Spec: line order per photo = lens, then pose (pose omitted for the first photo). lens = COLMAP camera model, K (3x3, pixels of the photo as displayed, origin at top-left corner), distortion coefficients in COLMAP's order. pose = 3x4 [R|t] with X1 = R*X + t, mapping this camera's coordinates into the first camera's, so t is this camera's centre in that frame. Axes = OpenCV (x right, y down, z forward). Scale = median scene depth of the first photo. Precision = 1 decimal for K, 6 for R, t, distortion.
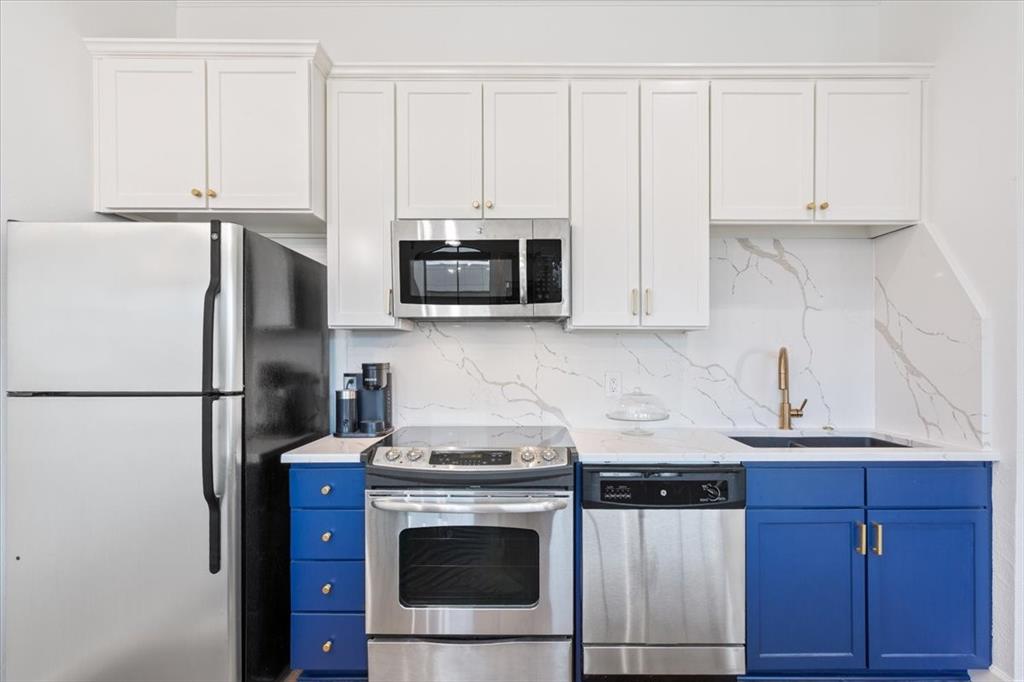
lens RADIAL K [[487.0, 0, 511.2], [0, 487.0, 354.3], [0, 0, 1]] dist [0.000038, 0.000495]
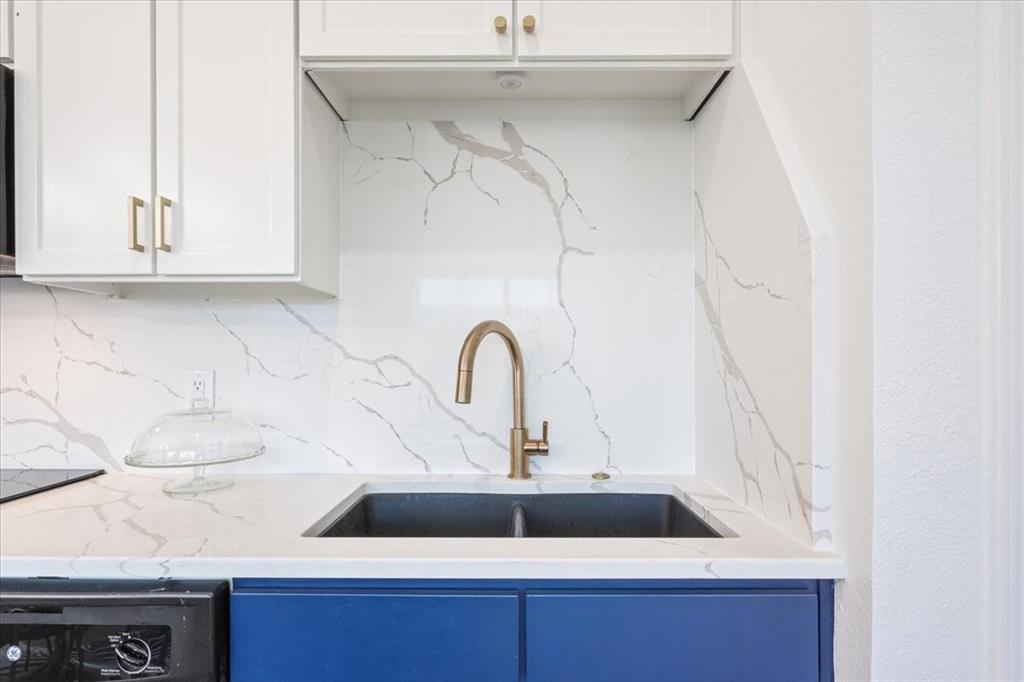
lens RADIAL K [[523.8, 0, 508.0], [0, 523.8, 361.4], [0, 0, 1]] dist [-0.012555, 0.005719]
pose [[0.999718, -0.000650, -0.023758, 0.631505], [0.000728, 0.999994, 0.003271, 0.028568], [0.023756, -0.003287, 0.999712, 0.479391]]
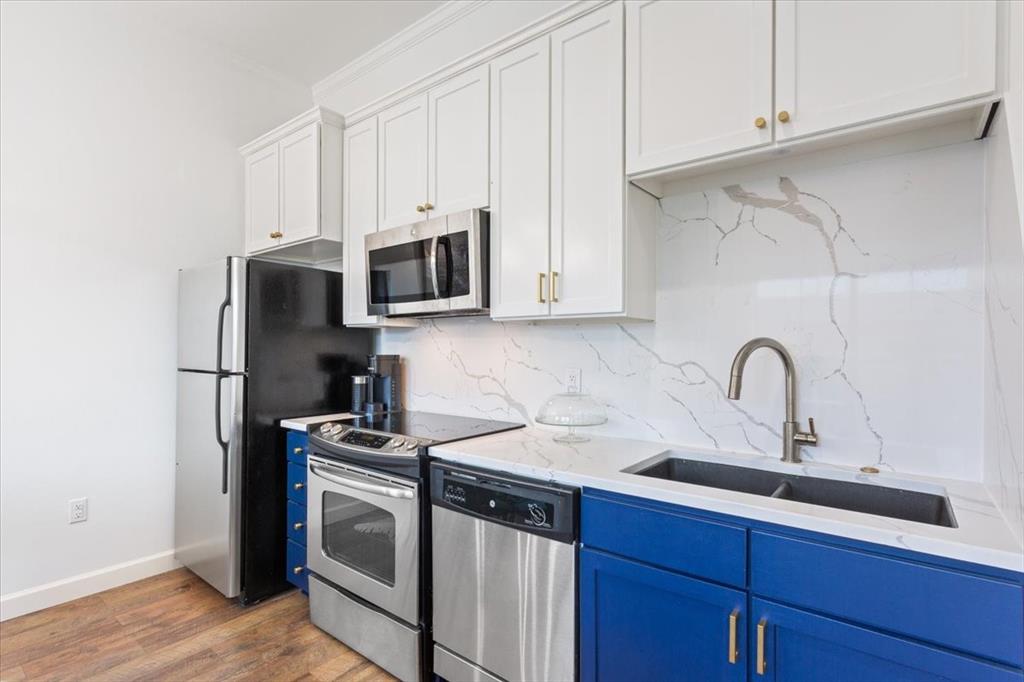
lens RADIAL K [[490.5, 0, 535.9], [0, 490.5, 351.8], [0, 0, 1]] dist [-0.000469, 0.000531]
pose [[0.792729, 0.006420, -0.609540, 0.776202], [-0.004438, 0.999979, 0.004760, 0.003257], [0.609557, -0.001068, 0.792741, 0.288679]]
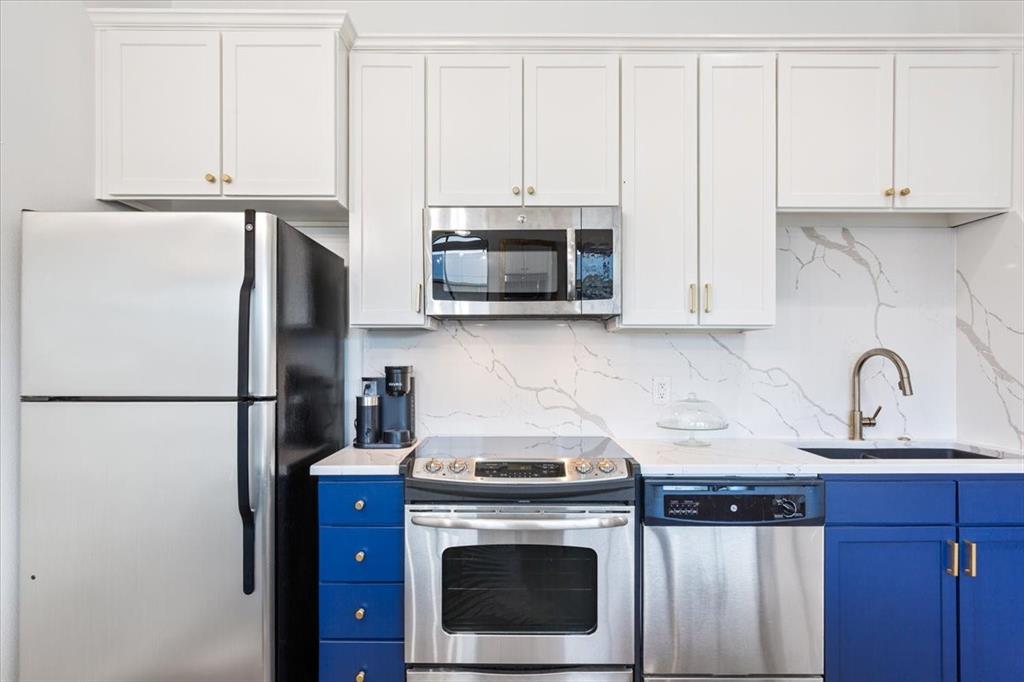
lens RADIAL K [[564.3, 0, 494.8], [0, 564.3, 357.1], [0, 0, 1]] dist [-0.000310, -0.000015]
pose [[0.999987, 0.000179, -0.005020, -0.108543], [-0.000185, 0.999999, -0.001323, 0.003340], [0.005020, 0.001324, 0.999987, -0.047634]]
